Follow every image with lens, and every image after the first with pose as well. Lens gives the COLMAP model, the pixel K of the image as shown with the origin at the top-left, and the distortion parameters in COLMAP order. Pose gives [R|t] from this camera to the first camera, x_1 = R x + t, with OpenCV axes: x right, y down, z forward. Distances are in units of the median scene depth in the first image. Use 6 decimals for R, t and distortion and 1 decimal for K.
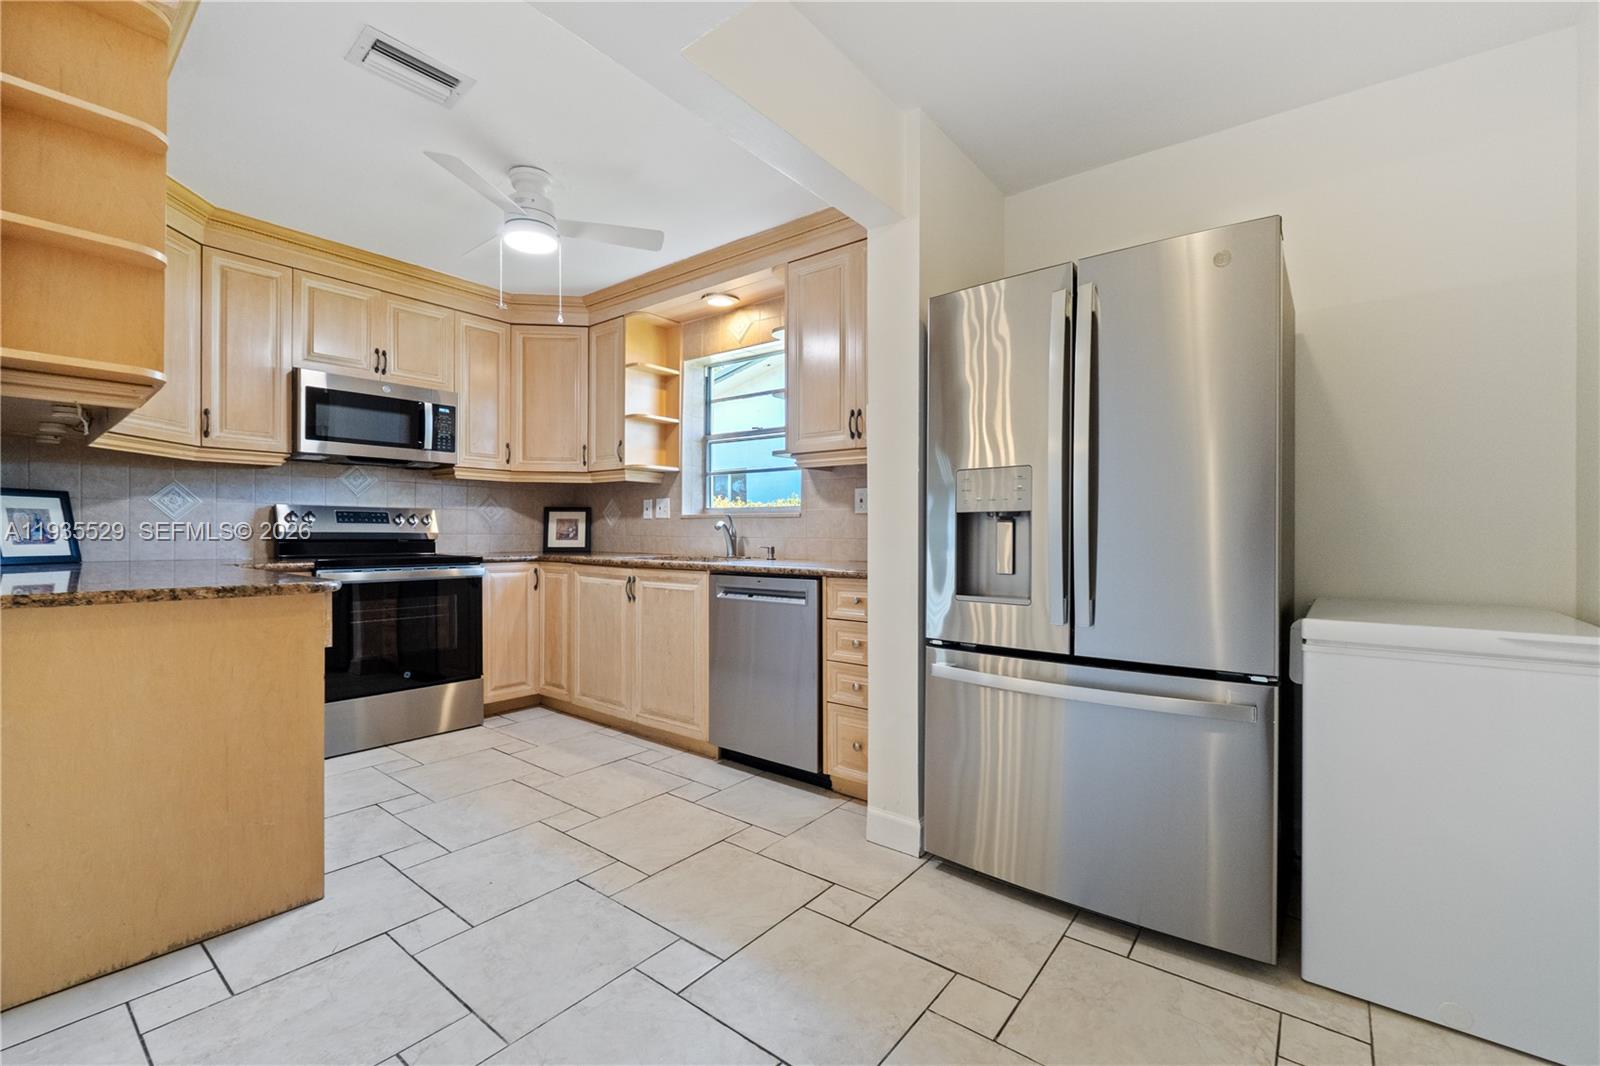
lens RADIAL K [[671.3, 0, 802.2], [0, 671.3, 530.1], [0, 0, 1]] dist [-0.008757, 0.000099]
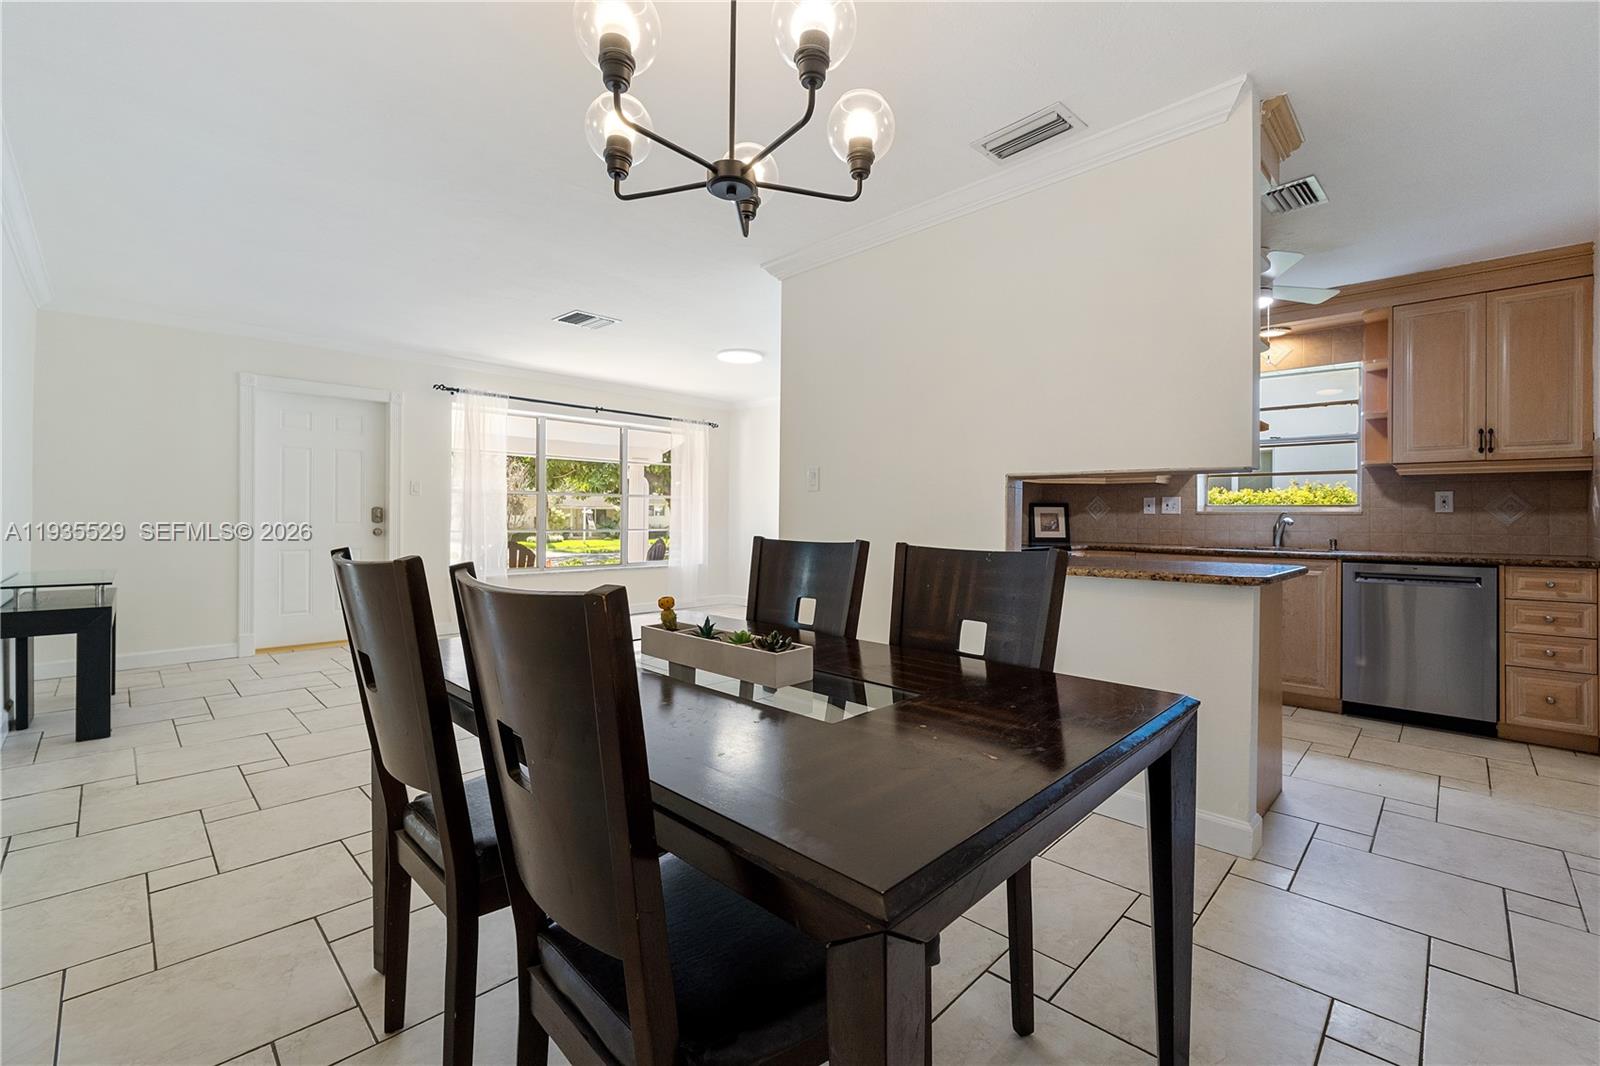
lens RADIAL K [[680.9, 0, 805.9], [0, 680.9, 518.0], [0, 0, 1]] dist [-0.009078, -0.000347]
pose [[0.994515, 0.003360, -0.104541, -0.678873], [-0.003139, 0.999992, 0.002283, -0.010610], [0.104548, -0.001942, 0.994518, -0.230785]]
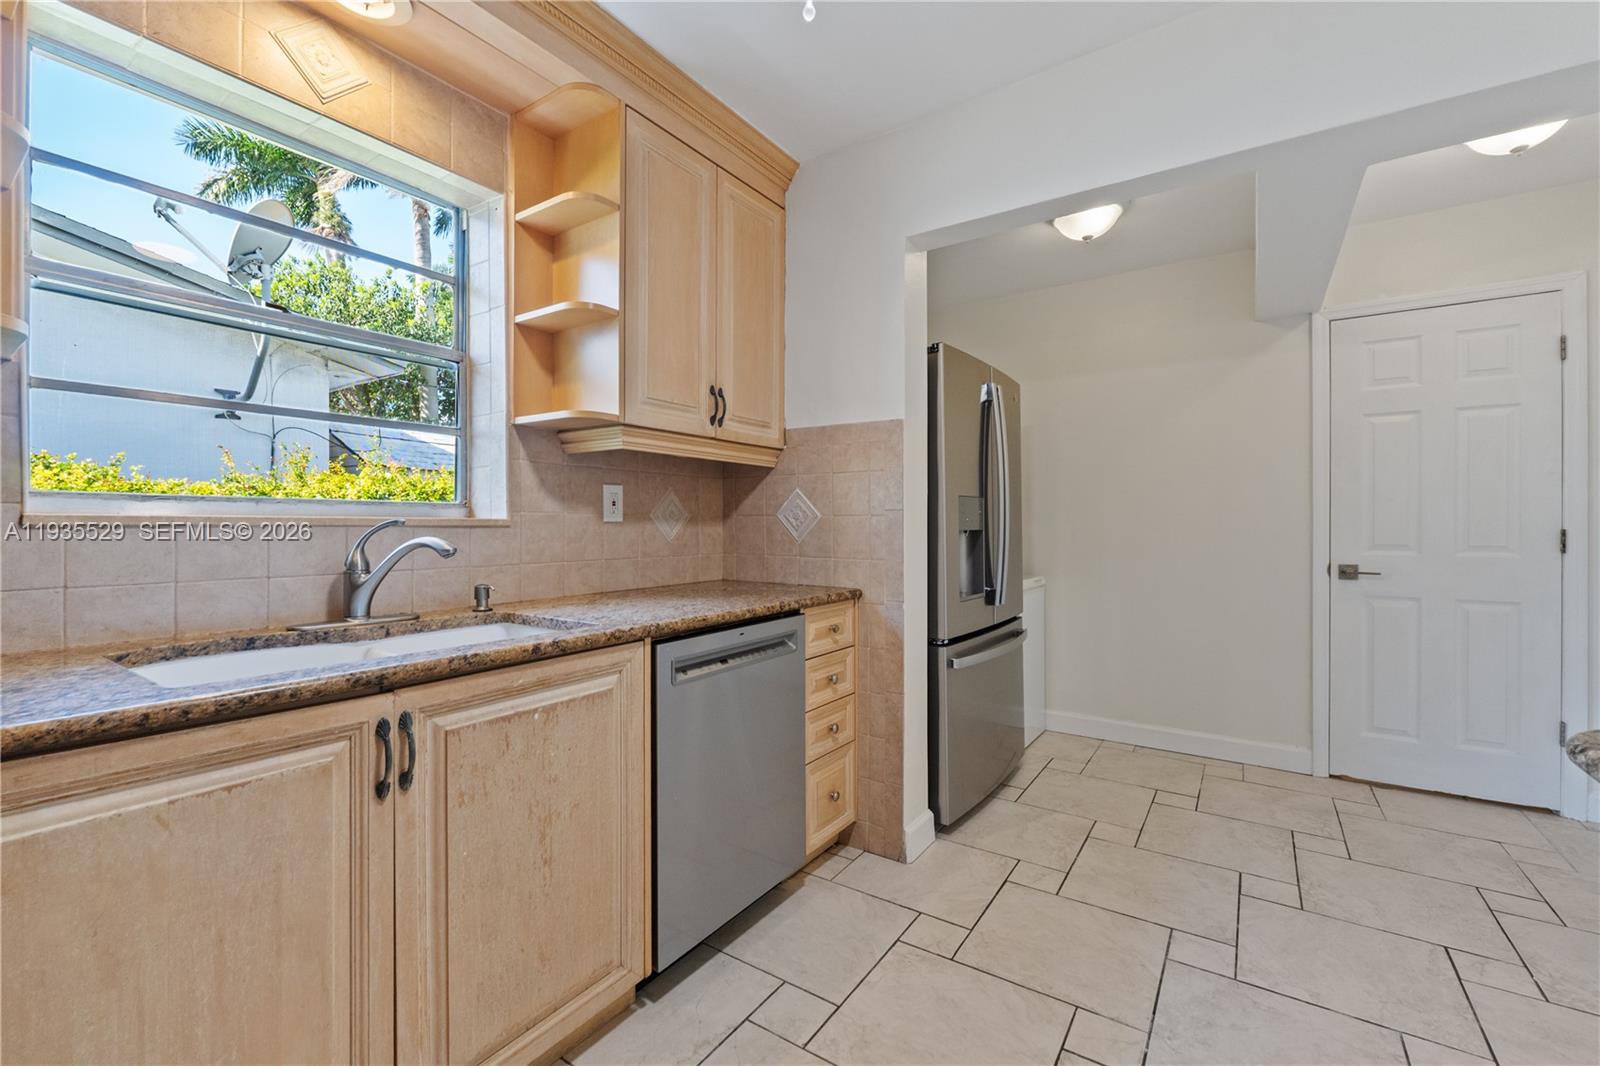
lens RADIAL K [[671.3, 0, 802.2], [0, 671.3, 530.1], [0, 0, 1]] dist [-0.008757, 0.000099]
pose [[-0.066475, -0.010615, 0.997732, -0.449294], [-0.002262, 0.999942, 0.010488, -0.018118], [-0.997786, -0.001560, -0.066495, 0.635389]]
